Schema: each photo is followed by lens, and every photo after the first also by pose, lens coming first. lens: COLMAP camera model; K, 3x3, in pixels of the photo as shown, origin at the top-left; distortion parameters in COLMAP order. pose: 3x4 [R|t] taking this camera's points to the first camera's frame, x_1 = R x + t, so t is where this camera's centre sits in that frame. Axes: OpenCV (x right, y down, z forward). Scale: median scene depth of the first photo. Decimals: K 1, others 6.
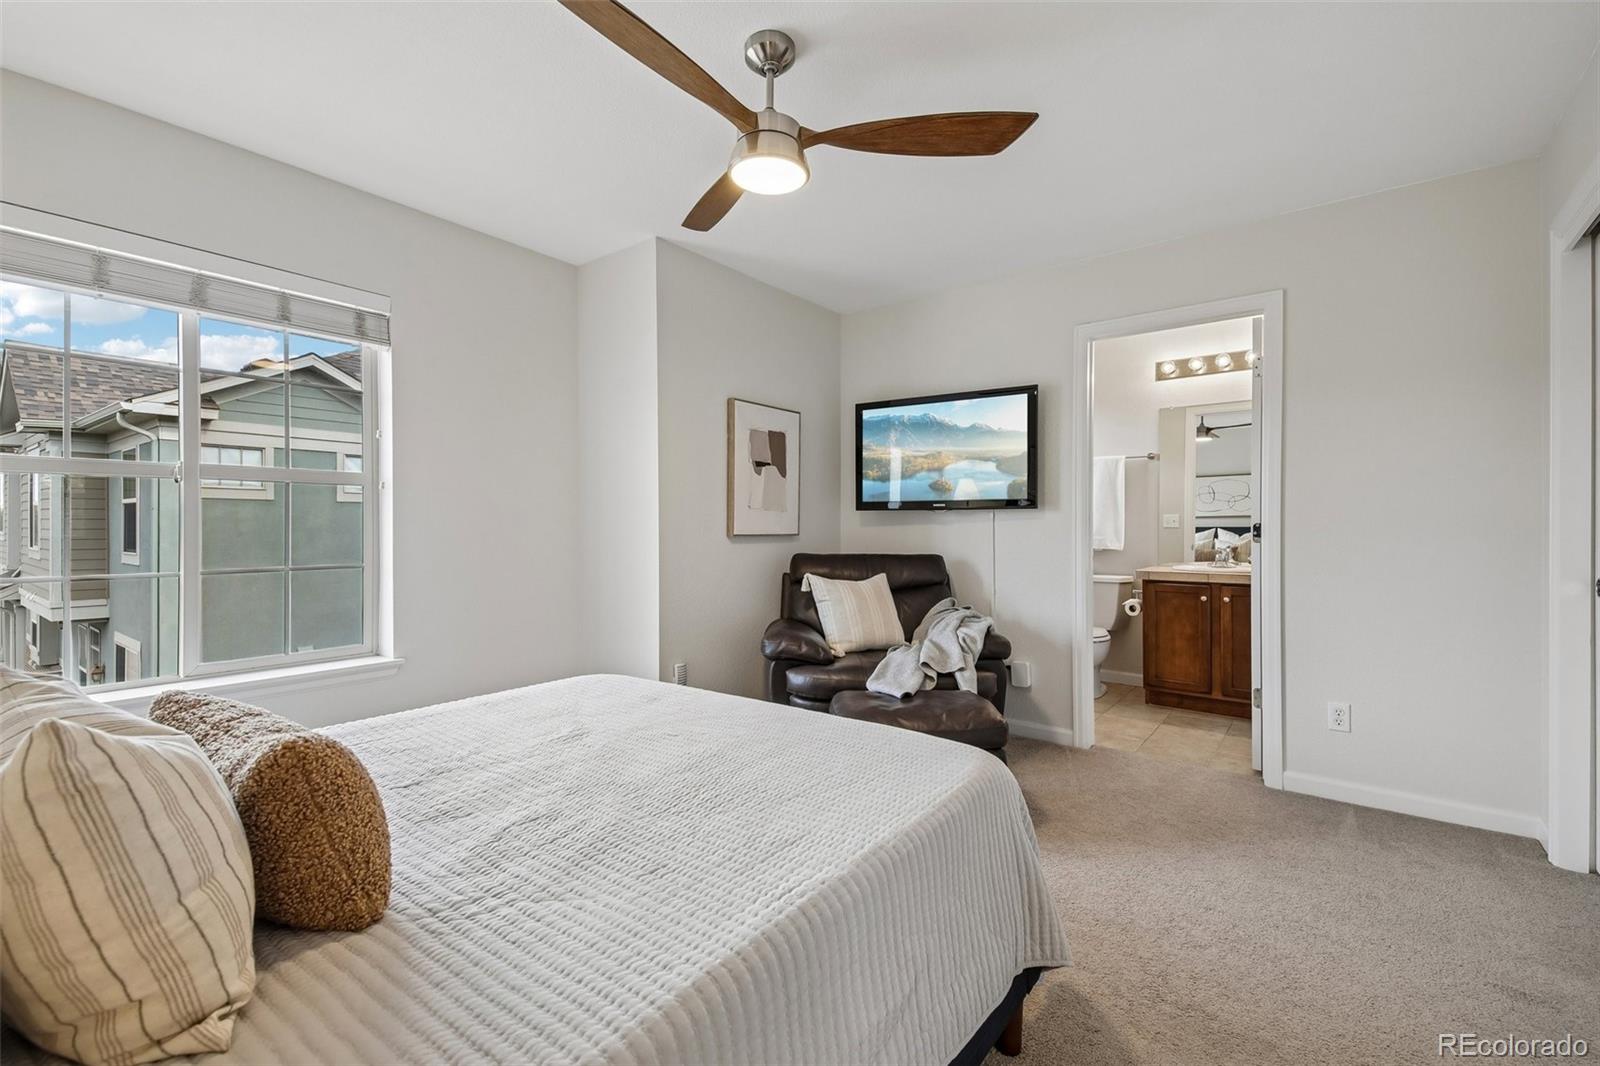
lens RADIAL K [[687.7, 0, 762.4], [0, 687.7, 538.0], [0, 0, 1]] dist [0.000746, 0.000006]
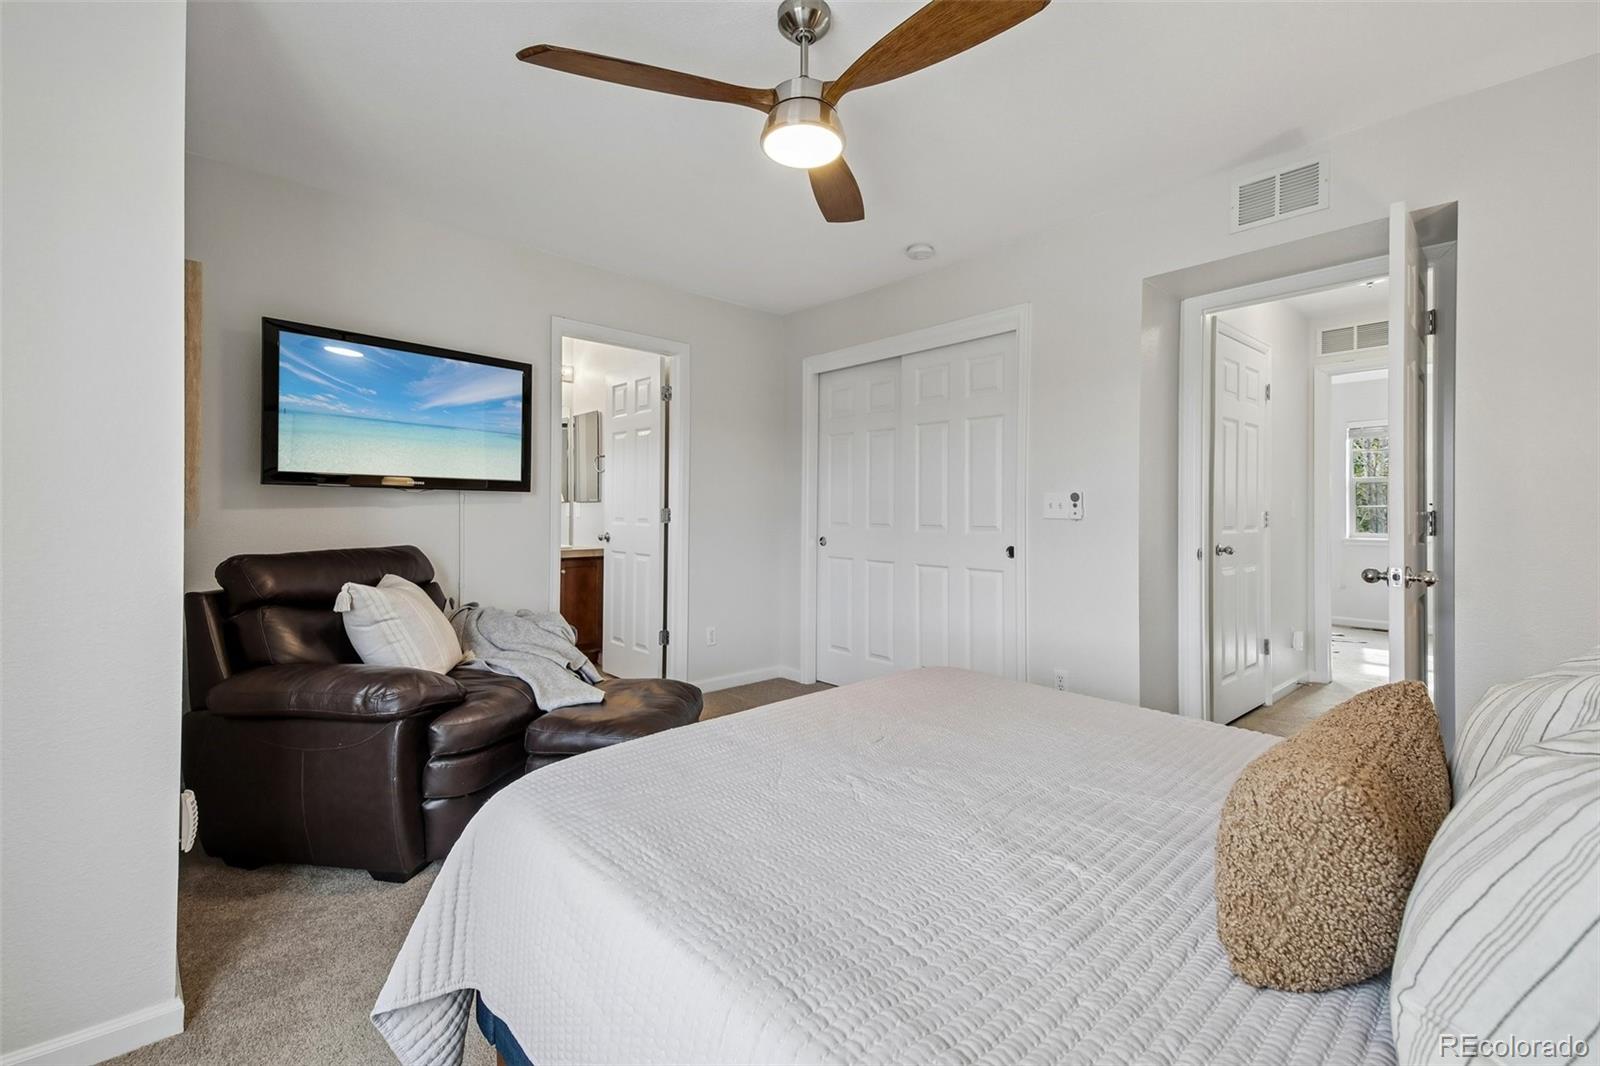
lens RADIAL K [[696.2, 0, 803.8], [0, 696.2, 513.8], [0, 0, 1]] dist [-0.000512, -0.000272]
pose [[0.107188, -0.004759, 0.994227, -0.527928], [0.011974, 0.999922, 0.003495, -0.010515], [-0.994167, 0.011531, 0.107236, 0.497078]]
